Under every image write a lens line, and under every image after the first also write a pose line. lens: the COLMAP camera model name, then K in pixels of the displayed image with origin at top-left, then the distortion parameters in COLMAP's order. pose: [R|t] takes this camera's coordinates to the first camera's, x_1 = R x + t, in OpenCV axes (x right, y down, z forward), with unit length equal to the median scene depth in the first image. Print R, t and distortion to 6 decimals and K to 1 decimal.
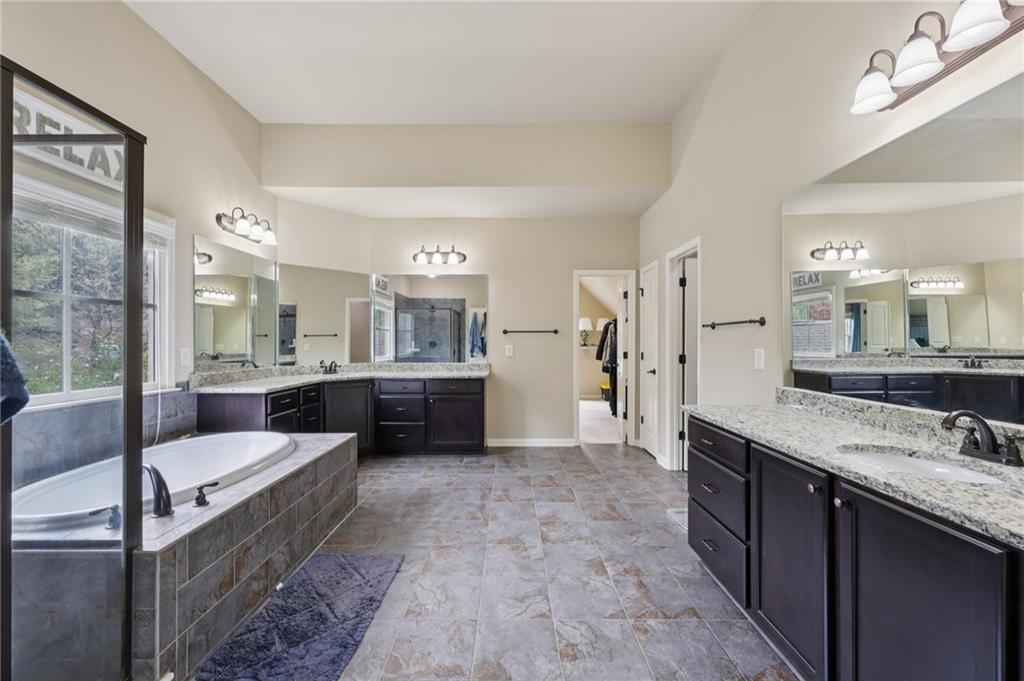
lens RADIAL K [[414.2, 0, 510.9], [0, 414.2, 341.6], [0, 0, 1]] dist [-0.002980, -0.000196]
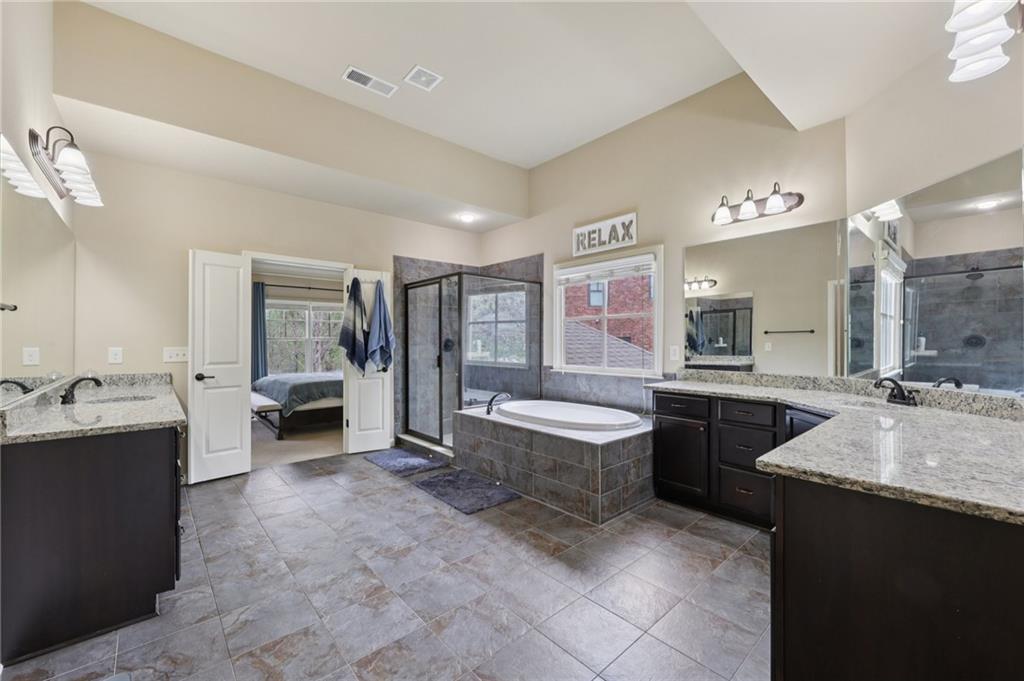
lens RADIAL K [[414.2, 0, 510.5], [0, 414.2, 341.3], [0, 0, 1]] dist [-0.002980, -0.000196]
pose [[-0.754448, 0.001403, -0.656358, 0.406302], [0.004250, 0.999987, -0.002747, 0.004695], [0.656346, -0.004862, -0.754444, 1.796524]]
